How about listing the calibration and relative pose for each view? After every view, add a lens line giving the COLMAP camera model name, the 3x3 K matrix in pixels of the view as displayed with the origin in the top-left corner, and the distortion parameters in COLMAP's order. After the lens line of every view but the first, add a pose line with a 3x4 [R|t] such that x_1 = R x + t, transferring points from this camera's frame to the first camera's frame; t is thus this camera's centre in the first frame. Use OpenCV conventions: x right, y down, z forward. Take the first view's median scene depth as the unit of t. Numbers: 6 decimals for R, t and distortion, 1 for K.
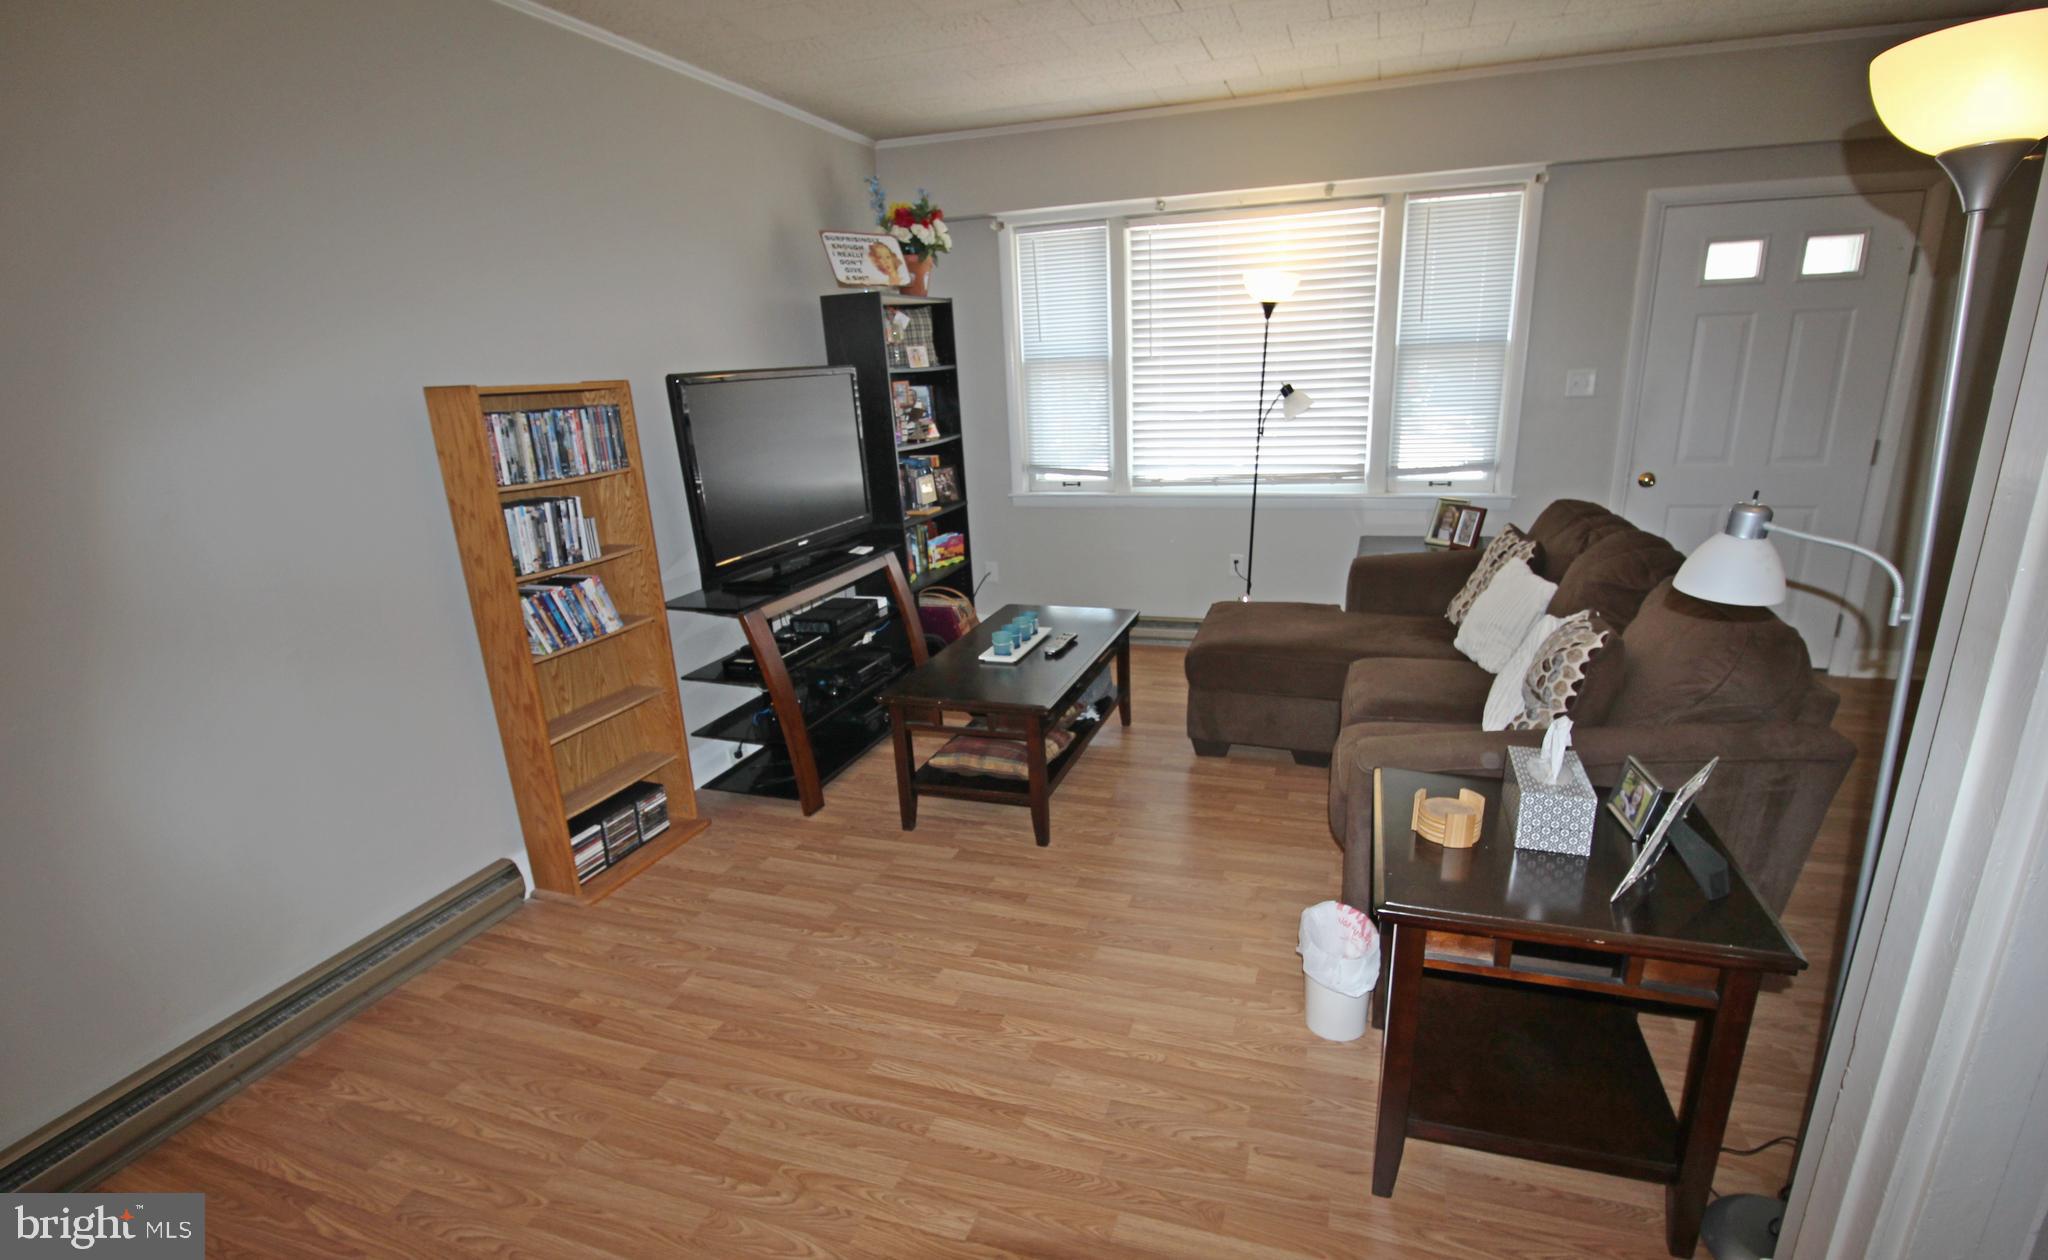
lens RADIAL K [[950.8, 0, 1051.8], [0, 950.8, 682.8], [0, 0, 1]] dist [-0.003249, -0.009539]
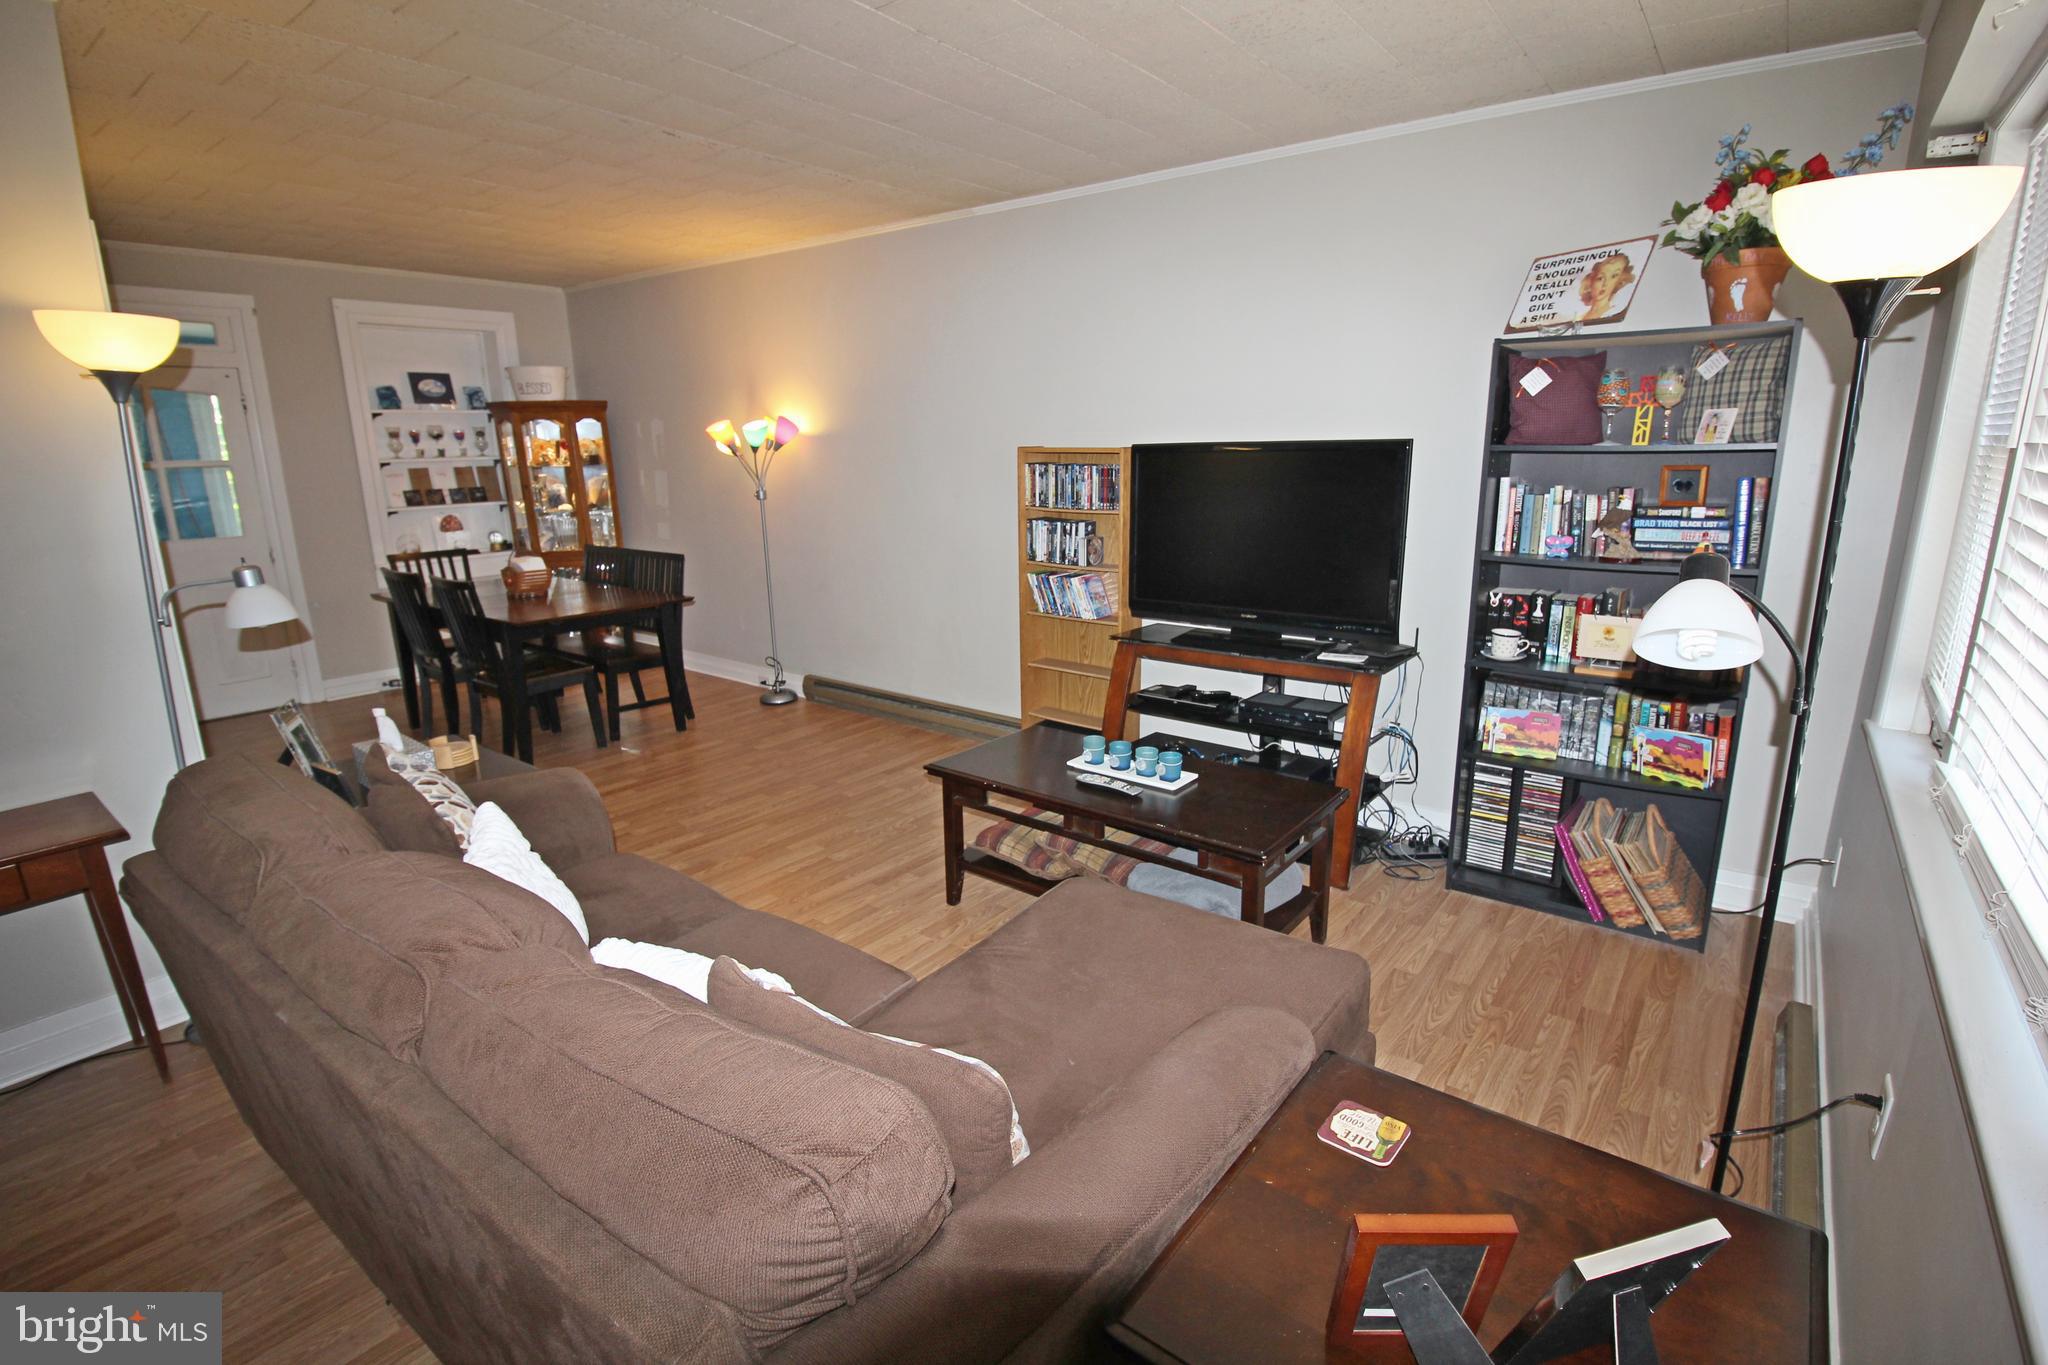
lens RADIAL K [[948.8, 0, 1038.9], [0, 948.8, 680.9], [0, 0, 1]] dist [-0.003548, -0.010961]
pose [[-0.328250, 0.271415, -0.904757, 0.635408], [-0.279988, 0.886828, 0.367618, -0.345276], [0.902141, 0.373992, -0.215109, 0.928061]]
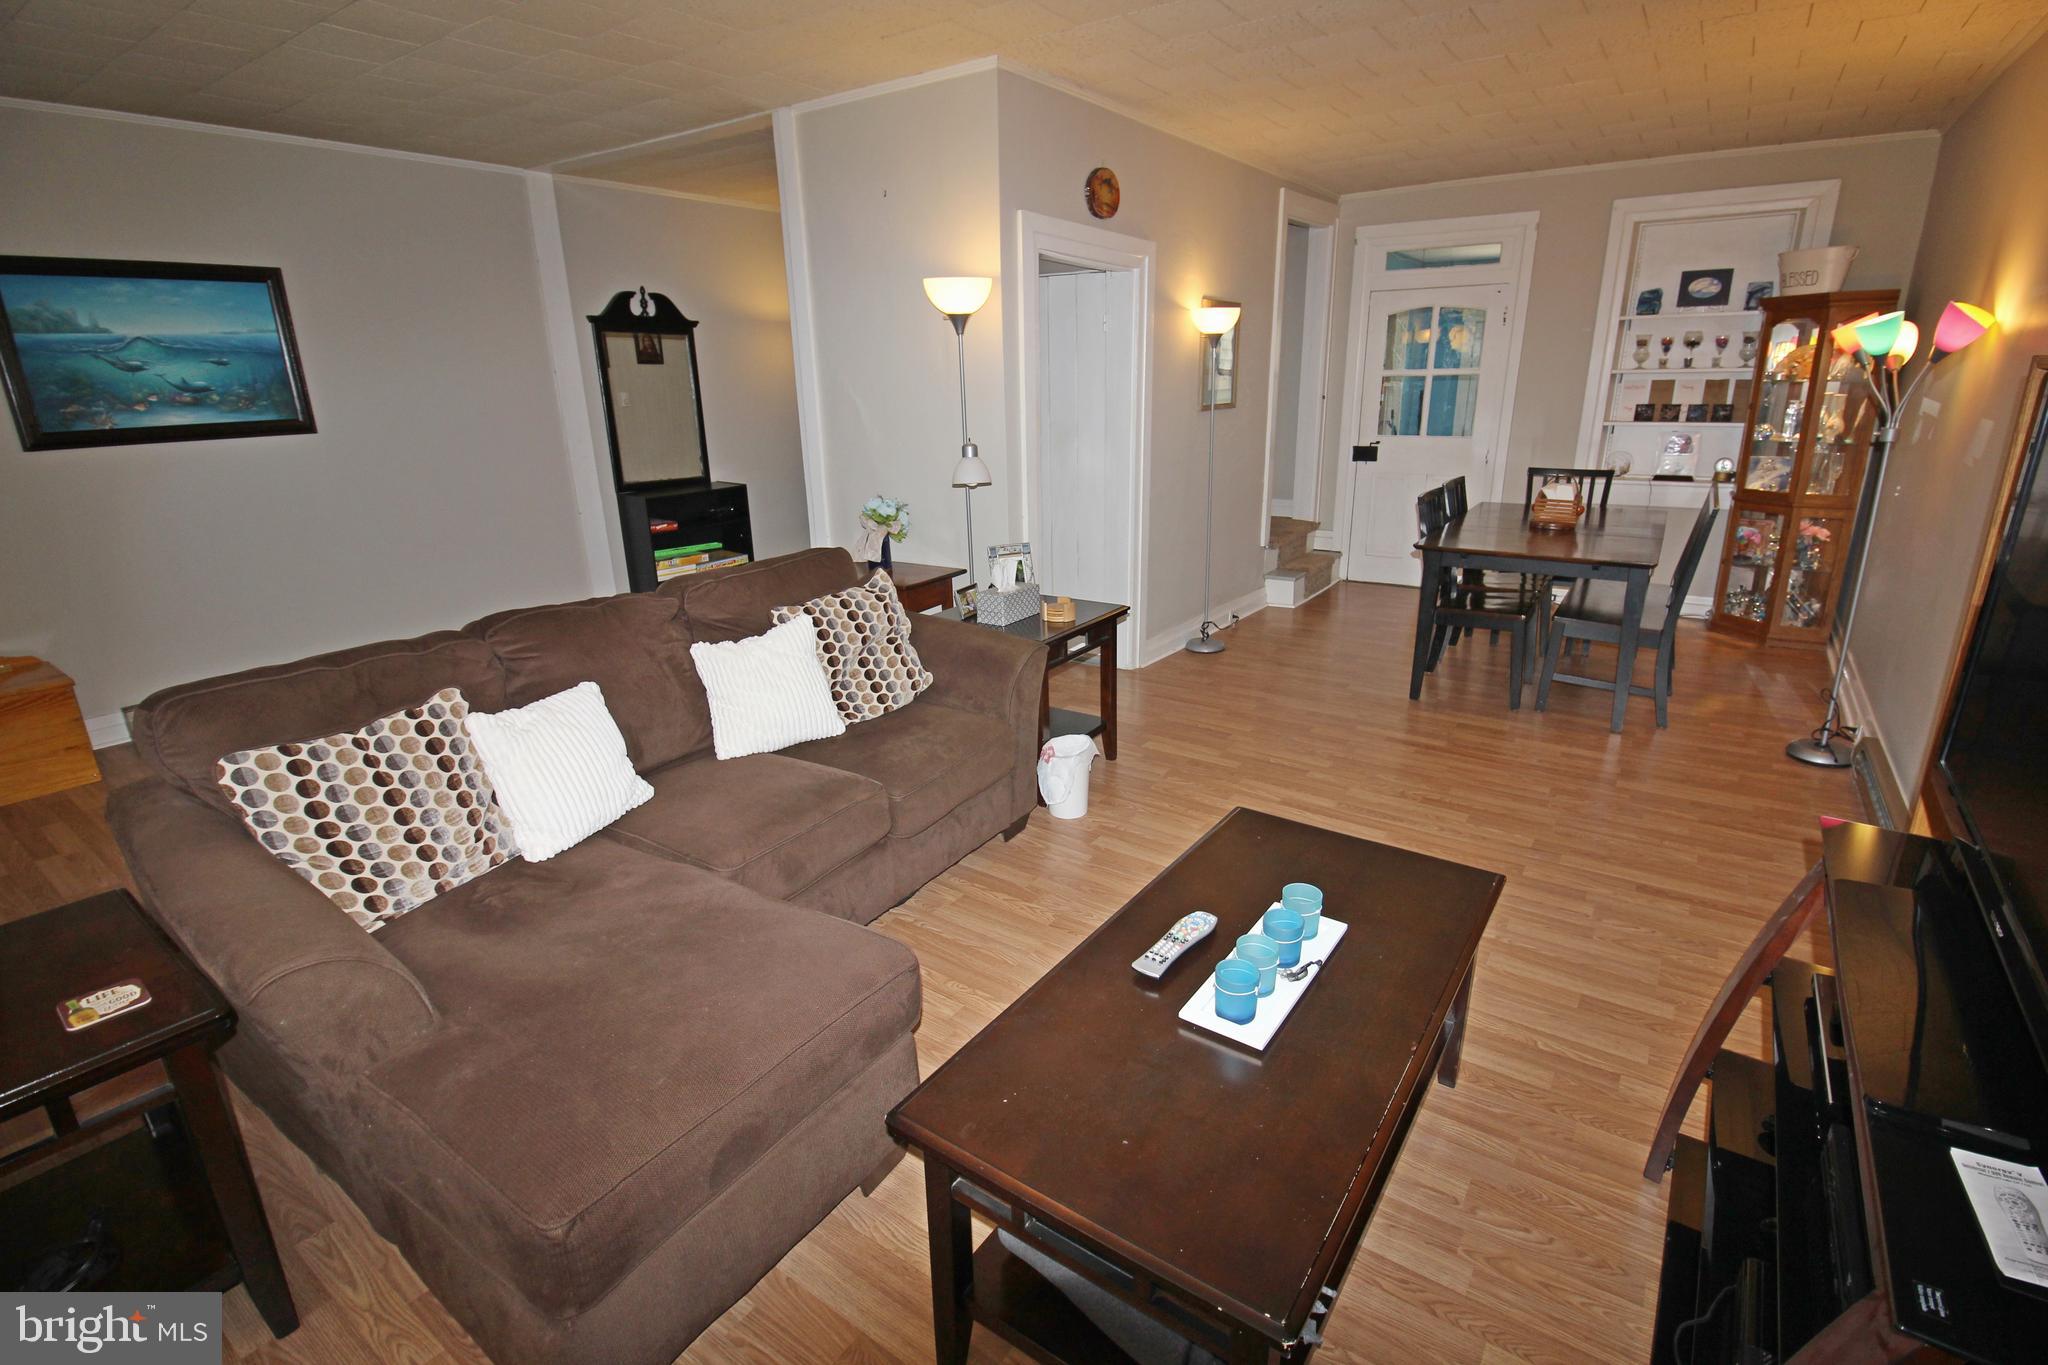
lens RADIAL K [[948.8, 0, 1045.2], [0, 948.8, 677.0], [0, 0, 1]] dist [-0.003548, -0.010961]
pose [[-0.957627, -0.031673, 0.286264, -0.051670], [0.143072, 0.810309, 0.568269, -0.373322], [-0.249961, 0.585146, -0.771443, 1.120877]]
